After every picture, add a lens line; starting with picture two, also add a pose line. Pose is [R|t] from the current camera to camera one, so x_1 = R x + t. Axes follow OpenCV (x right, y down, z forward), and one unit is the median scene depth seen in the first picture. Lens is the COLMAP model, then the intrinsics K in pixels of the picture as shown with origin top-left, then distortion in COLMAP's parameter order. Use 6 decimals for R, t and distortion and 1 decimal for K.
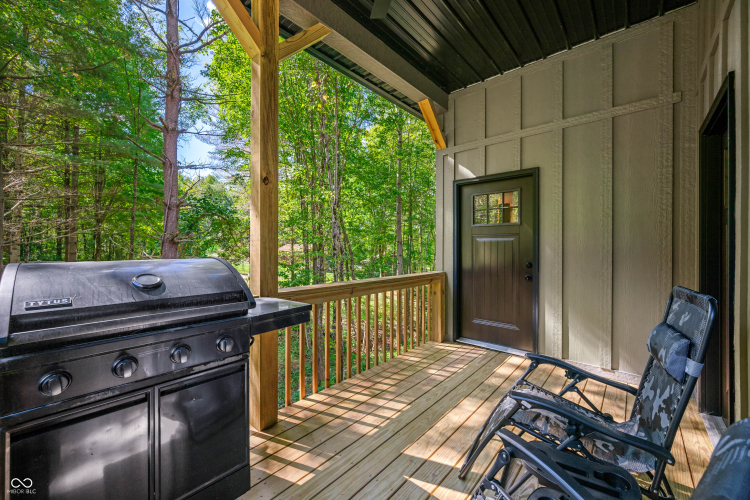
lens RADIAL K [[291.6, 0, 374.5], [0, 291.6, 249.0], [0, 0, 1]] dist [-0.000963, -0.000204]
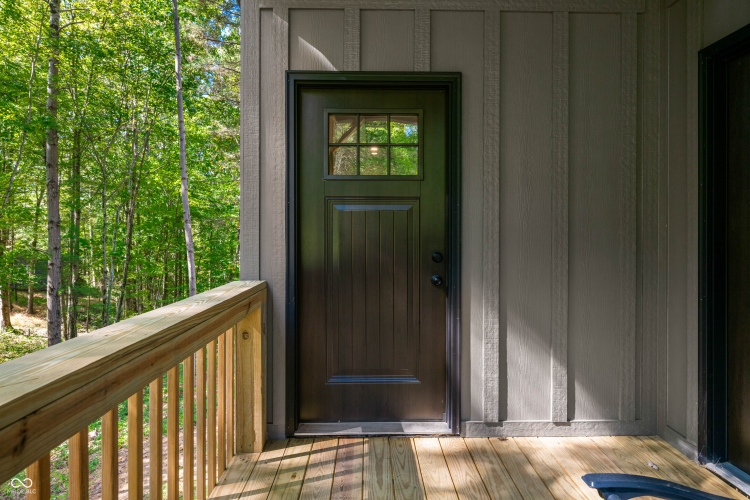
lens RADIAL K [[421.3, 0, 377.3], [0, 421.3, 235.0], [0, 0, 1]] dist [0.002179, 0.000291]
pose [[0.727669, -0.003455, 0.685920, -0.067882], [0.004834, 0.999988, -0.000090, 0.013538], [-0.685912, 0.003381, 0.727677, 0.470707]]
